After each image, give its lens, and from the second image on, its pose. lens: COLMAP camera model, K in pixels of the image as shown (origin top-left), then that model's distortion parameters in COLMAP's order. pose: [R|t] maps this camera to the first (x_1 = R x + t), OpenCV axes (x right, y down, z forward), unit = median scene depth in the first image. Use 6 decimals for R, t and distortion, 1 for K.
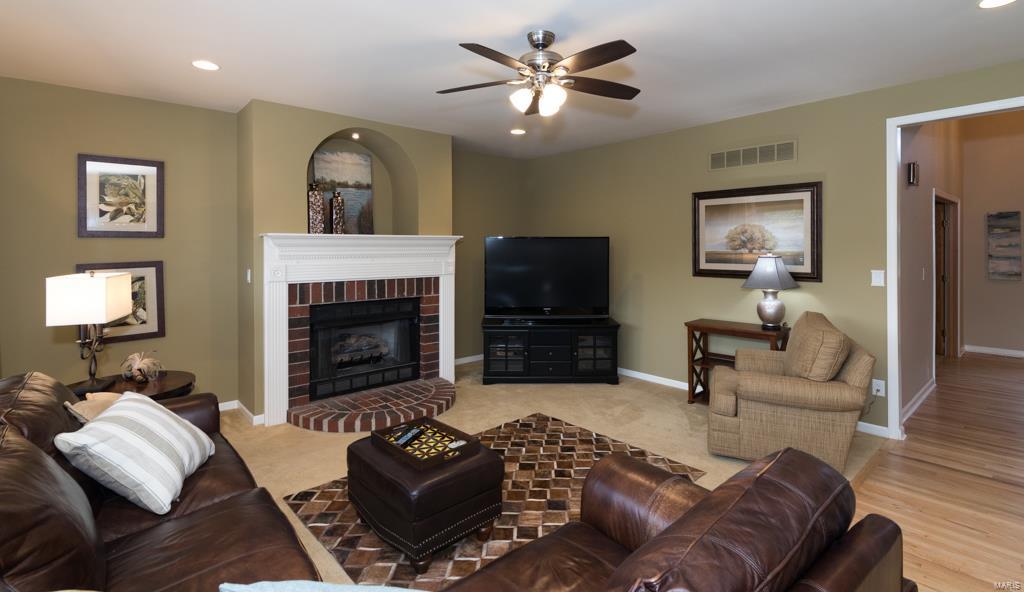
lens RADIAL K [[473.6, 0, 511.5], [0, 473.6, 249.0], [0, 0, 1]] dist [0.000429, 0.000104]
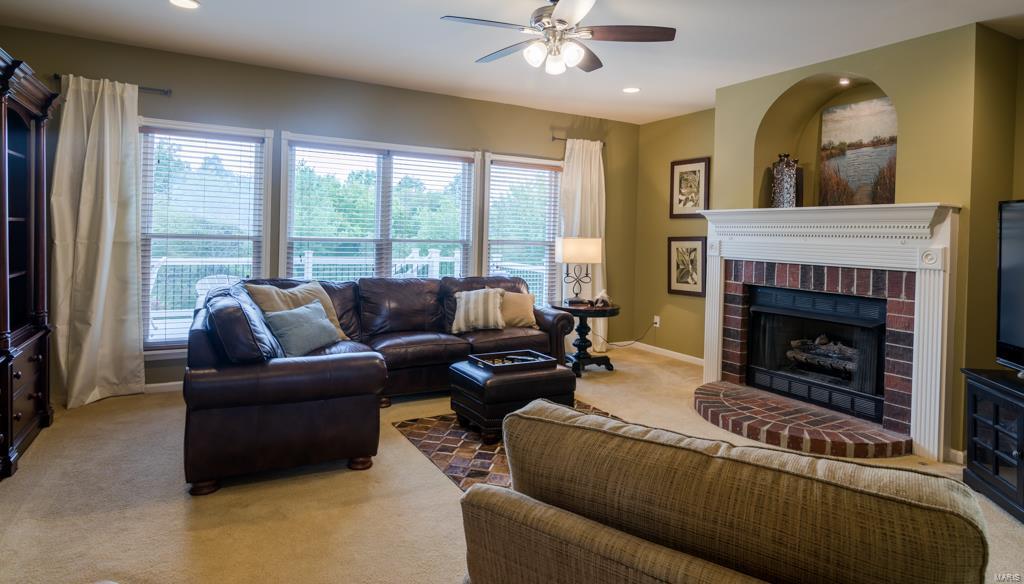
lens RADIAL K [[577.2, 0, 510.2], [0, 577.2, 241.2], [0, 0, 1]] dist [-0.000840, -0.000479]
pose [[-0.206340, 0.007848, -0.978449, 0.767204], [-0.030892, 0.999417, 0.014531, 0.027765], [0.977993, 0.033225, -0.205978, 0.722967]]
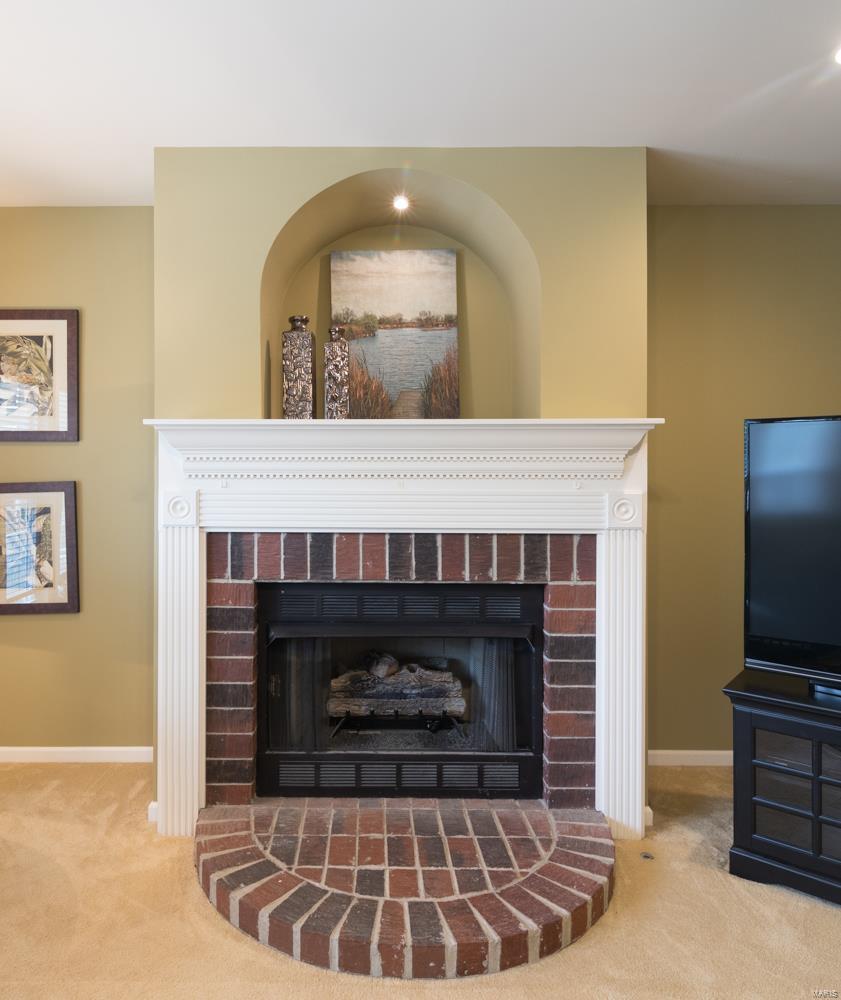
lens RADIAL K [[685.9, 0, 370.0], [0, 685.9, 481.1], [0, 0, 1]] dist [-0.000537, -0.002253]
pose [[0.745343, 0.000455, -0.666681, 0.079653], [-0.005892, 0.999965, -0.005904, 0.024755], [0.666655, 0.008329, 0.745320, 0.550747]]
